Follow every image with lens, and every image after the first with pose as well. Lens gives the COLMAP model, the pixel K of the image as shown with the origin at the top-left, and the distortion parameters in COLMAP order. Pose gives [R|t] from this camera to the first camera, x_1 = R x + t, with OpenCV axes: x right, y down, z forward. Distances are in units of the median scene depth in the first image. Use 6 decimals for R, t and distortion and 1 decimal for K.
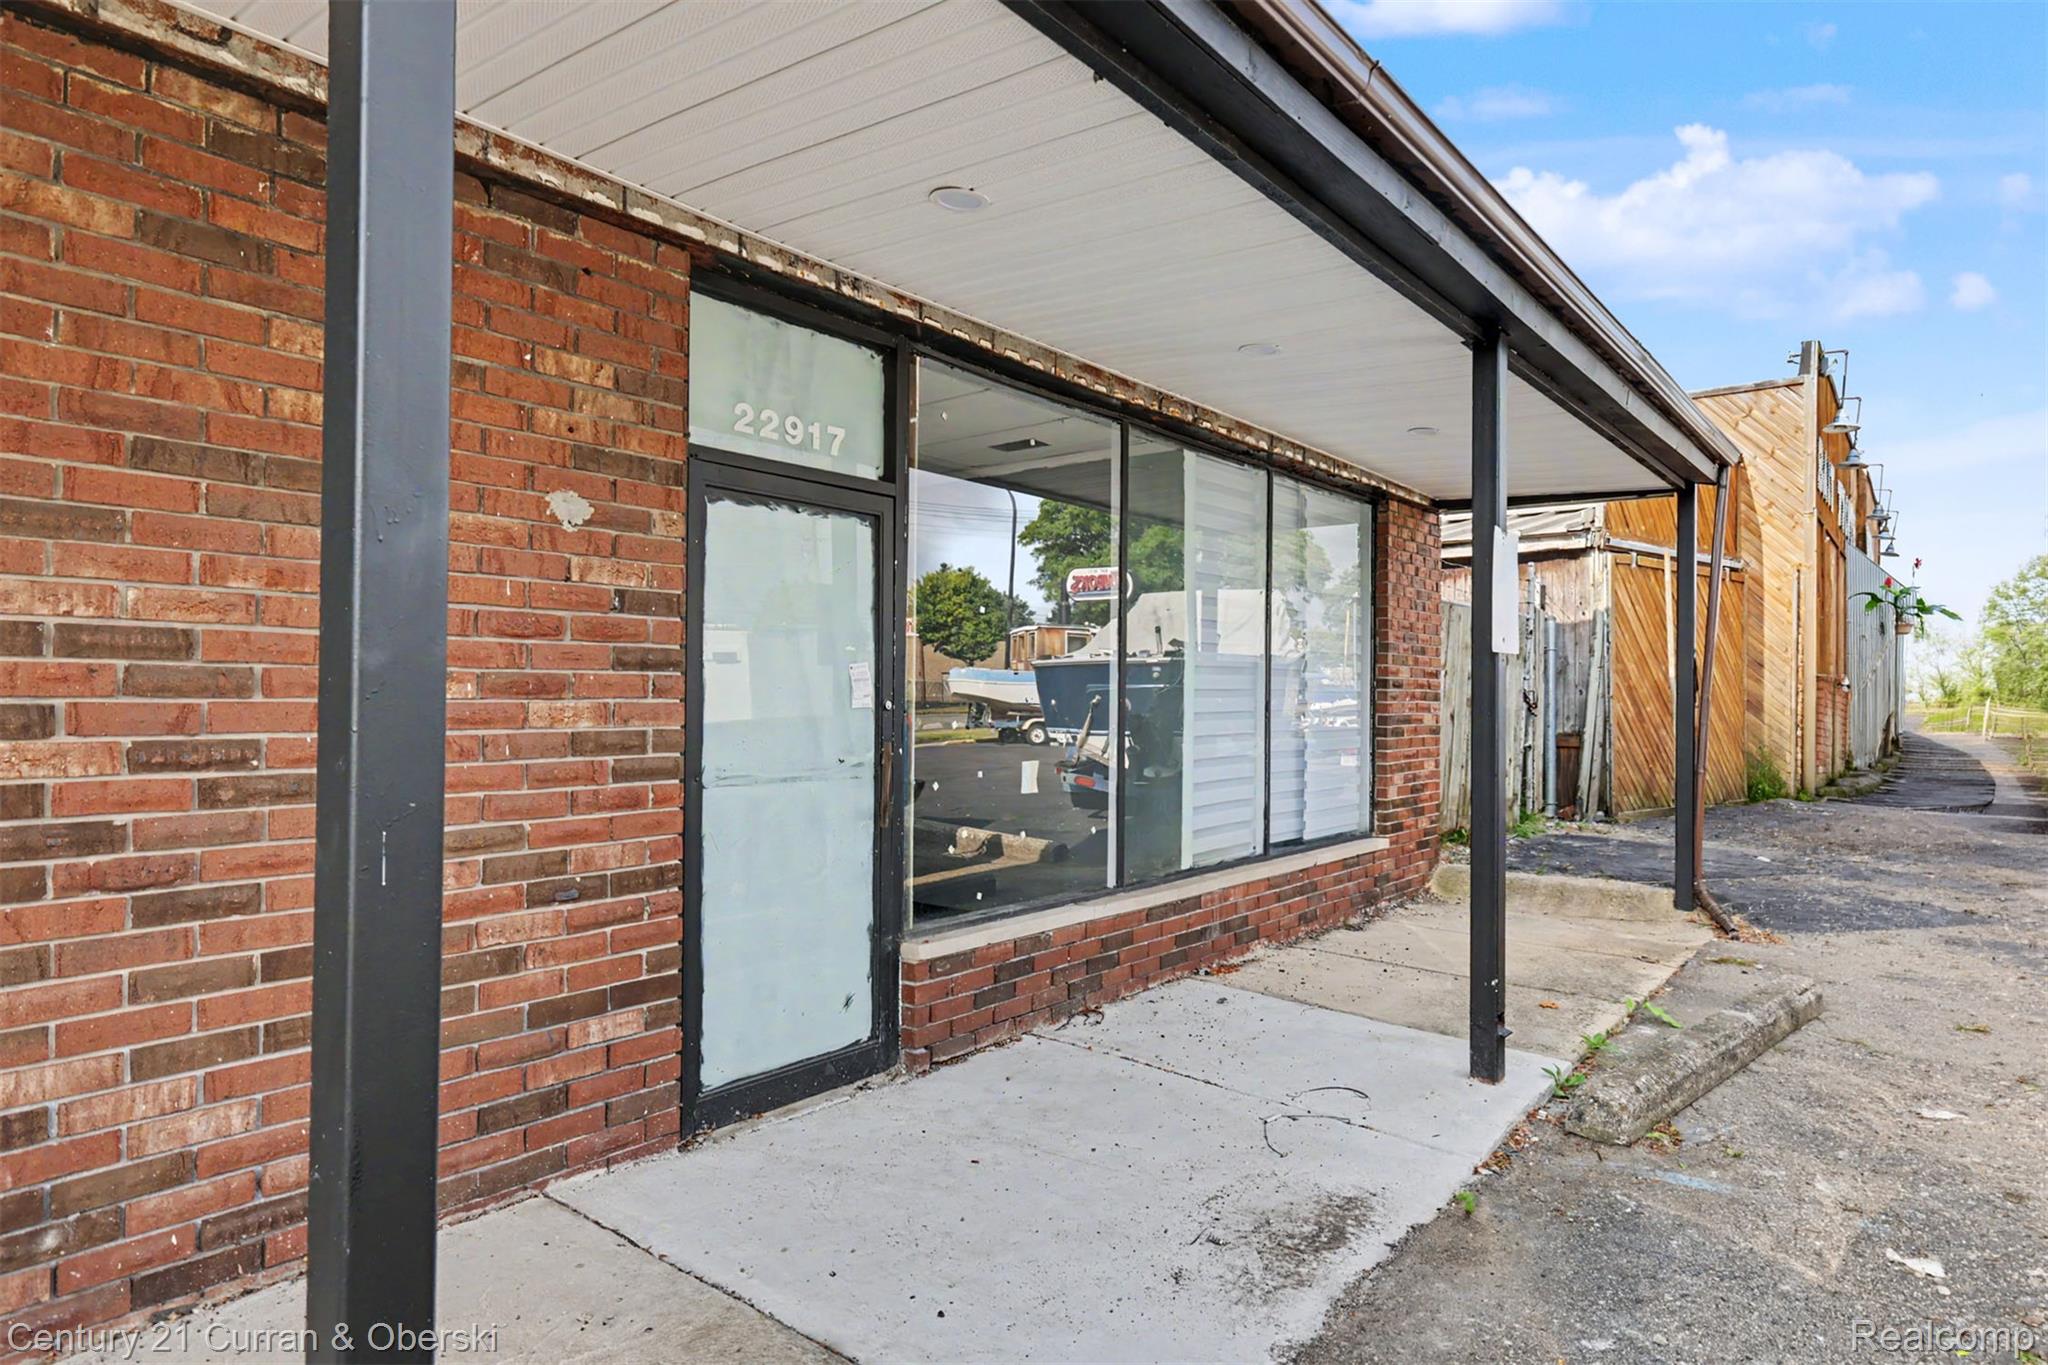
lens RADIAL K [[1195.5, 0, 1024.0], [0, 1195.5, 682.5], [0, 0, 1]] dist [0.005321, 0.000763]
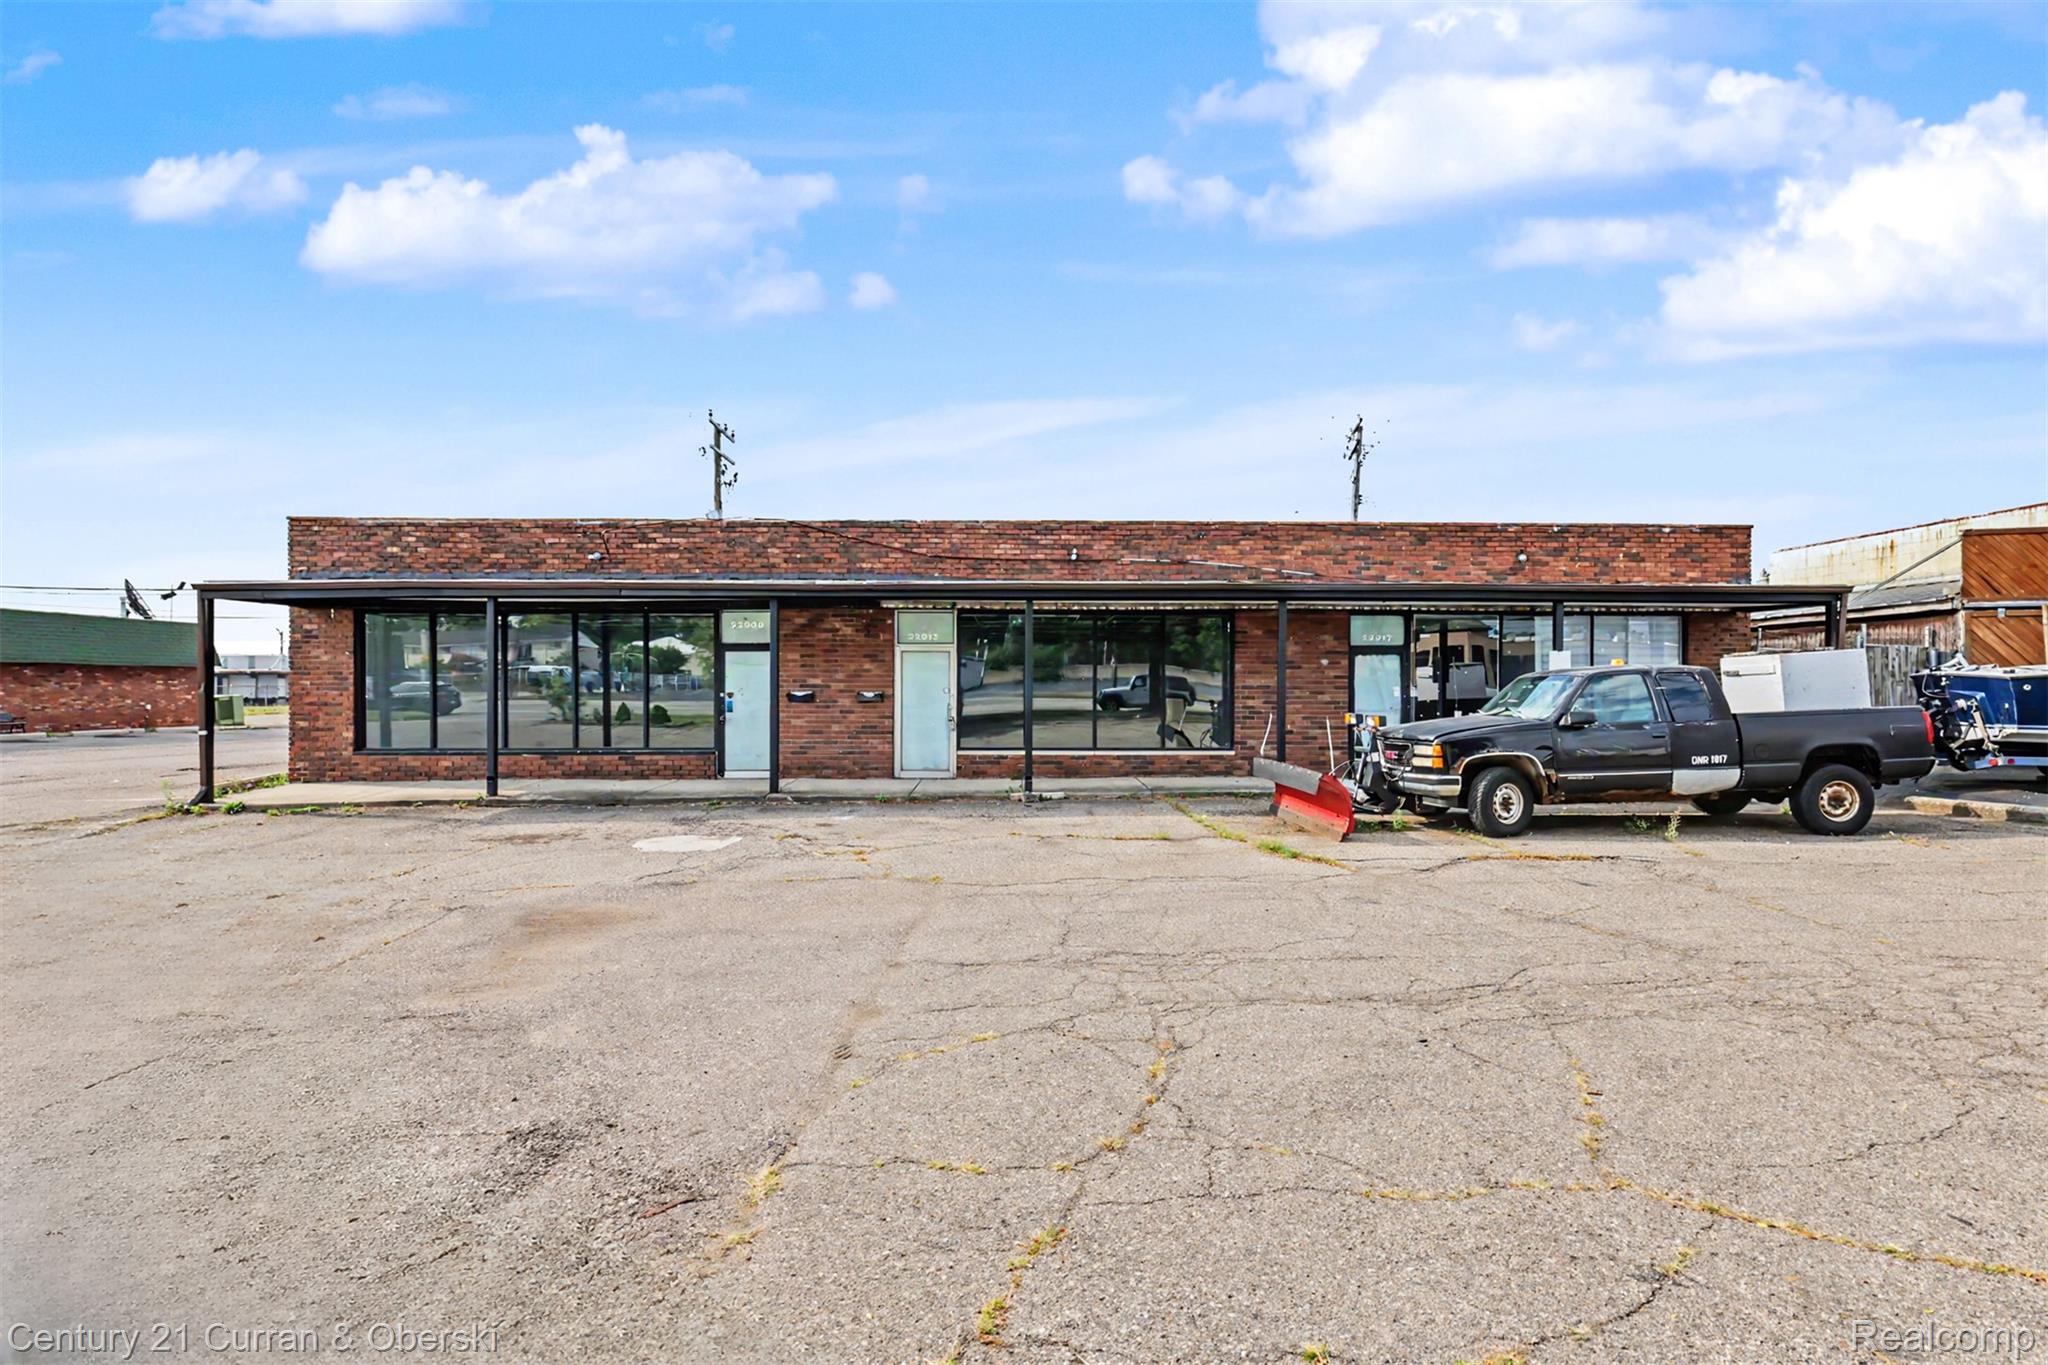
lens RADIAL K [[895.3, 0, 1024.0], [0, 895.3, 682.5], [0, 0, 1]] dist [-0.009635, 0.000081]
pose [[0.644113, -0.005327, -0.764912, 1.852855], [0.009129, 0.999958, 0.000723, -0.058978], [0.764876, -0.007448, 0.644135, -2.698739]]
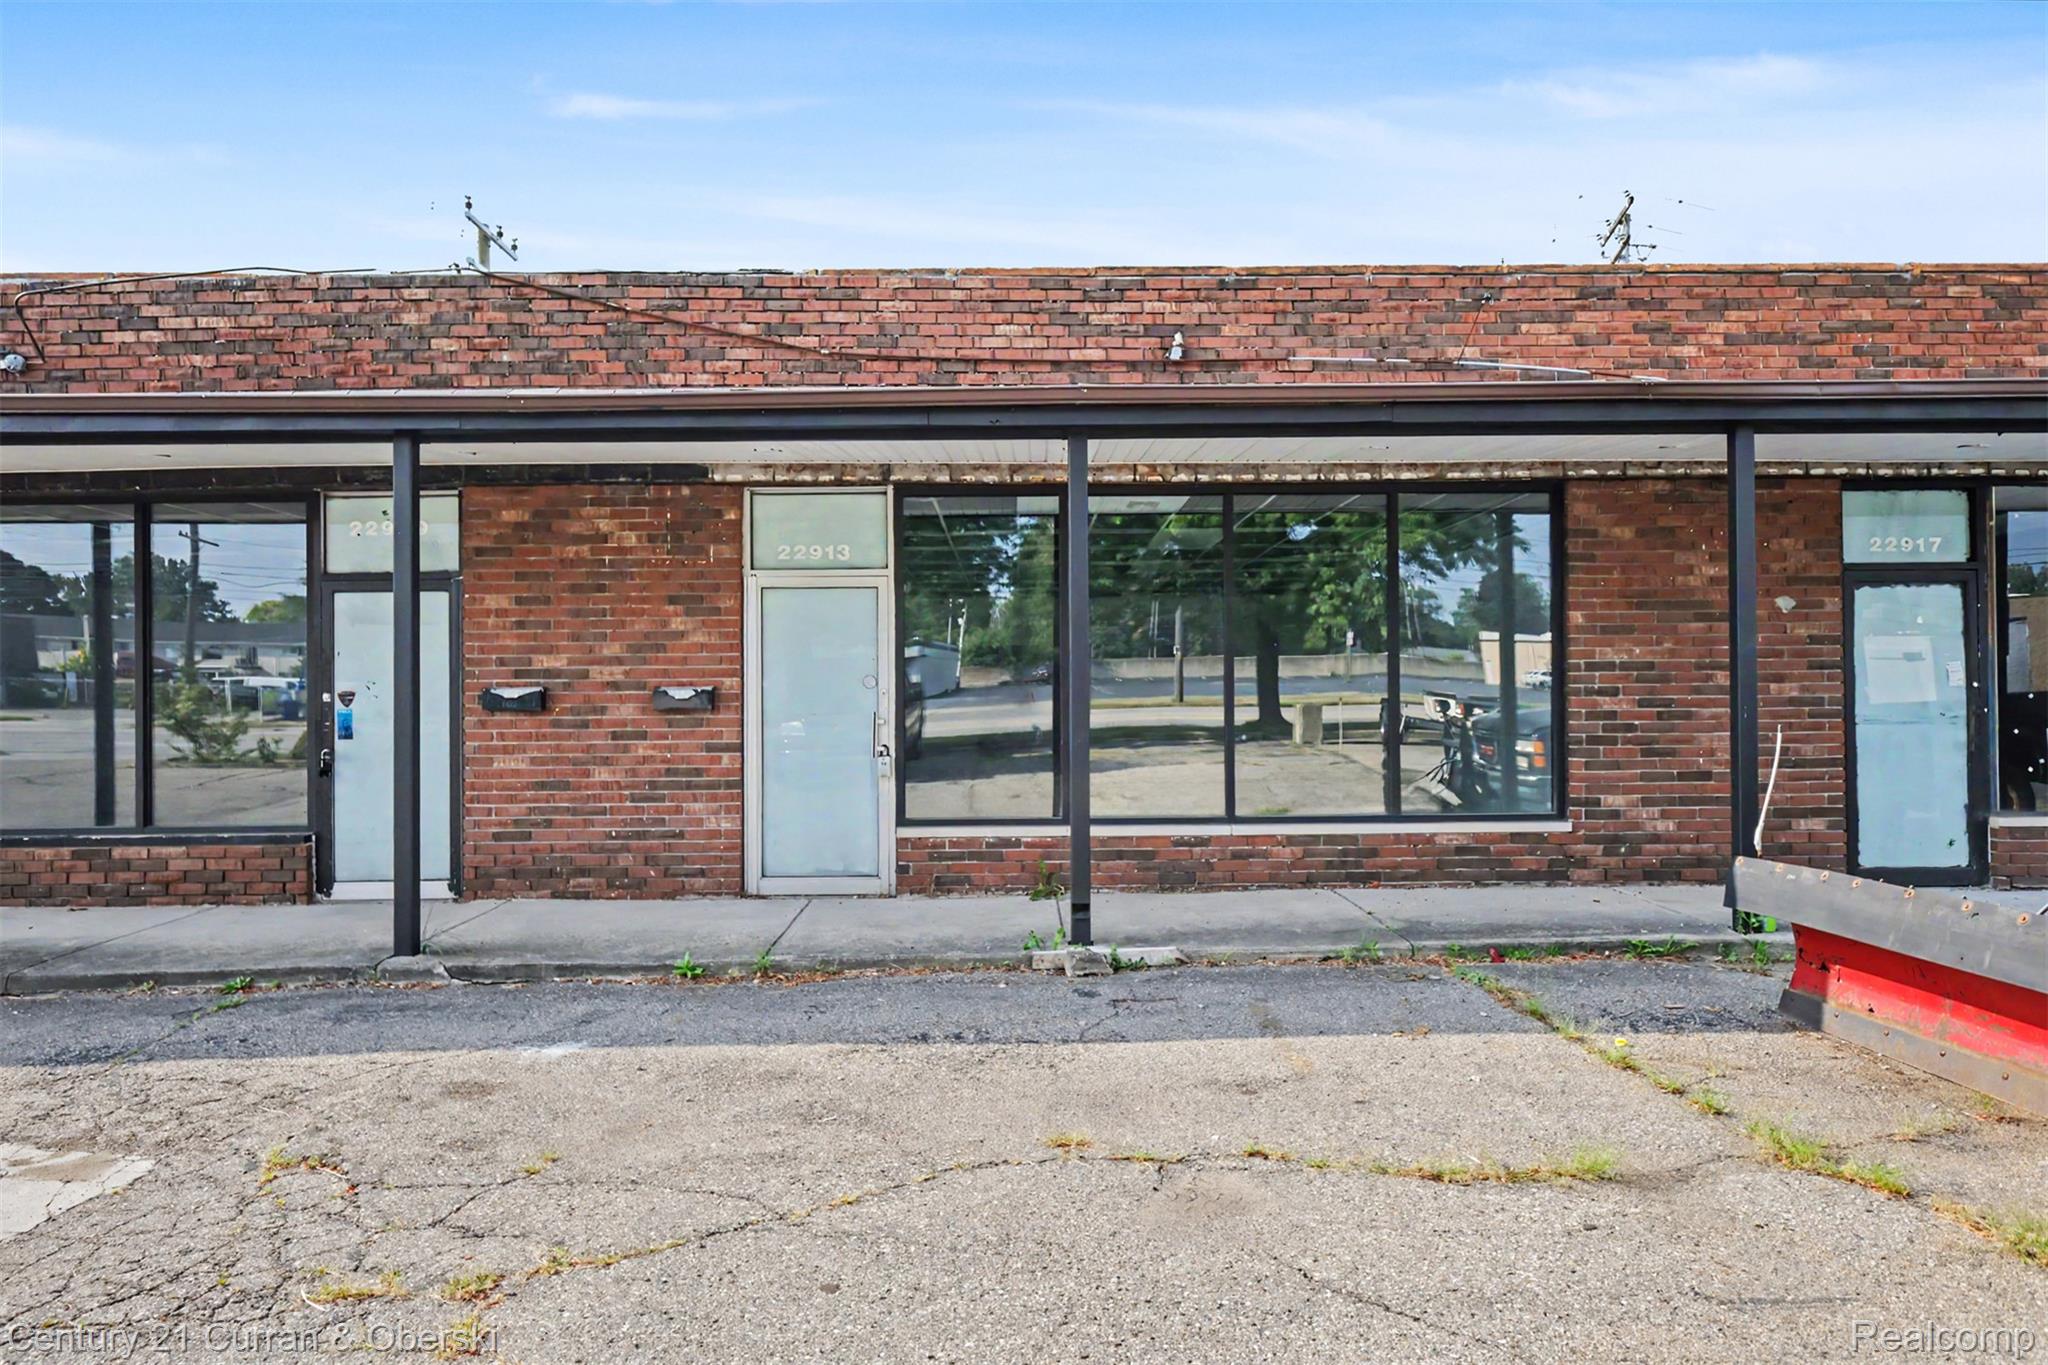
lens RADIAL K [[1356.0, 0, 1016.7], [0, 1356.0, 664.9], [0, 0, 1]] dist [-0.000792, 0.001160]
pose [[0.640932, -0.022998, -0.767253, 0.661506], [0.019474, 0.999717, -0.013698, -0.013932], [0.767351, -0.006162, 0.641198, -1.781549]]
